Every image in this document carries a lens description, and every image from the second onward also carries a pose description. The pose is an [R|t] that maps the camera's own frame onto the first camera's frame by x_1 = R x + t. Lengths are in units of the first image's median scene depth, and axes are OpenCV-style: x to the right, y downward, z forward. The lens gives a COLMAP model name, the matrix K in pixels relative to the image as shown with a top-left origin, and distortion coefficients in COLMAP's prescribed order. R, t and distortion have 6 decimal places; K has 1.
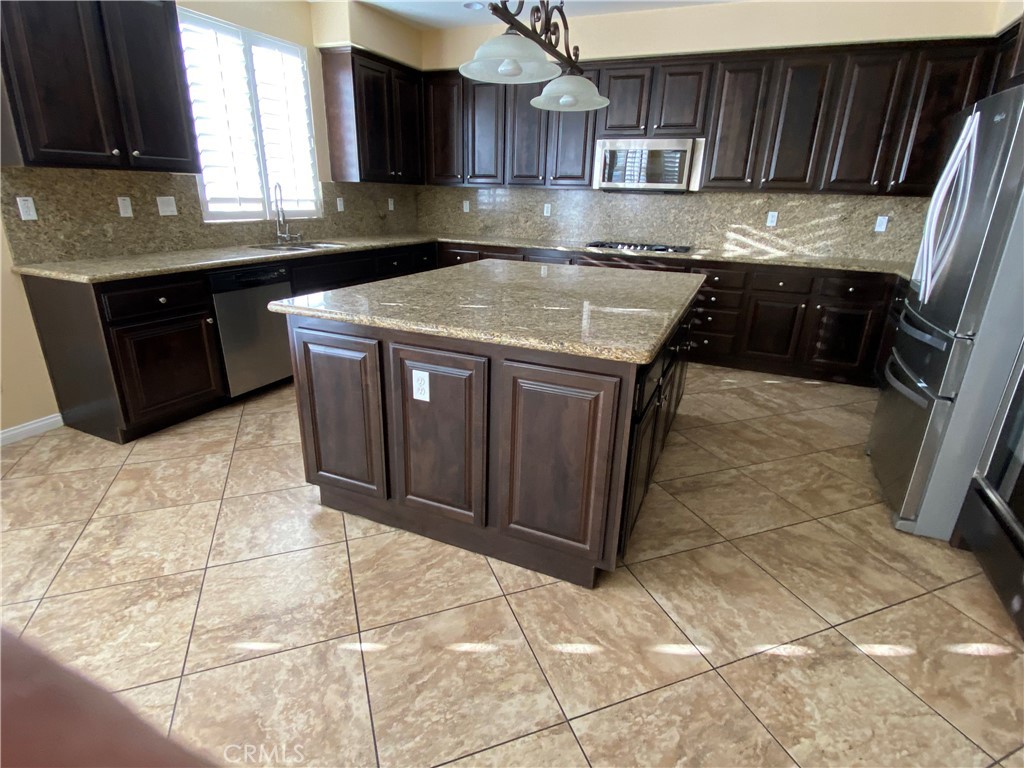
lens RADIAL K [[538.4, 0, 507.2], [0, 538.4, 384.9], [0, 0, 1]] dist [0.000051, 0.000085]
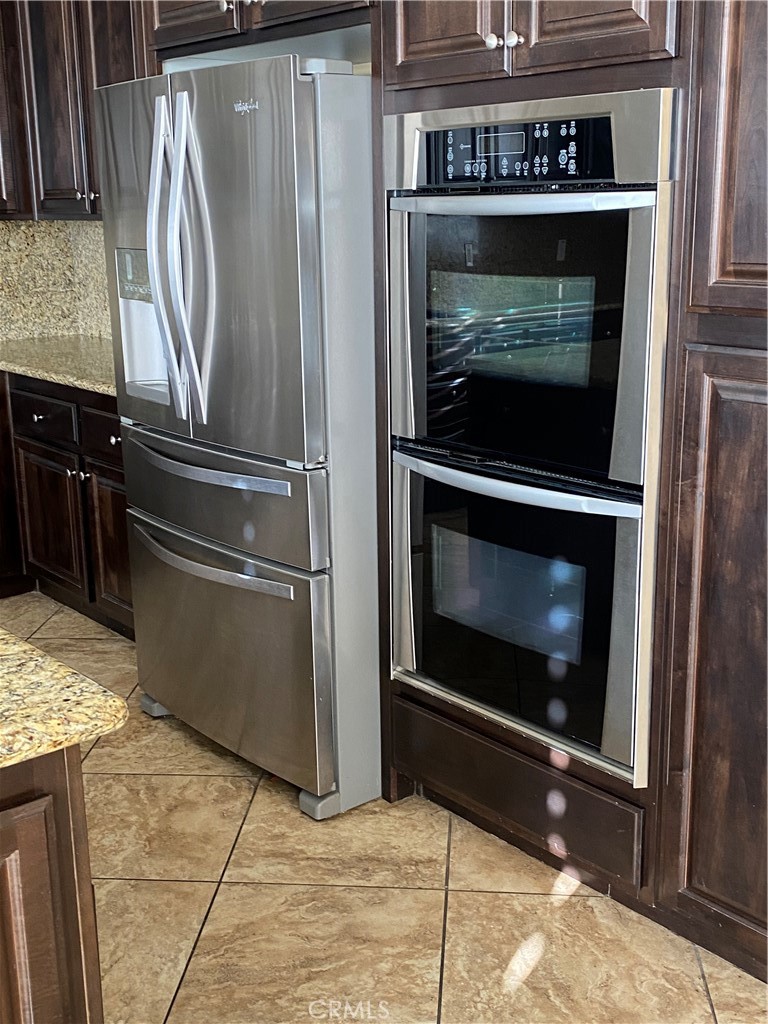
lens RADIAL K [[1210.8, 0, 383.2], [0, 1210.8, 510.2], [0, 0, 1]] dist [0.041829, 0.000000]
pose [[0.450992, -0.263685, 0.852688, -0.225168], [0.341291, 0.933706, 0.108228, -0.142676], [-0.824698, 0.242204, 0.511087, 0.242847]]
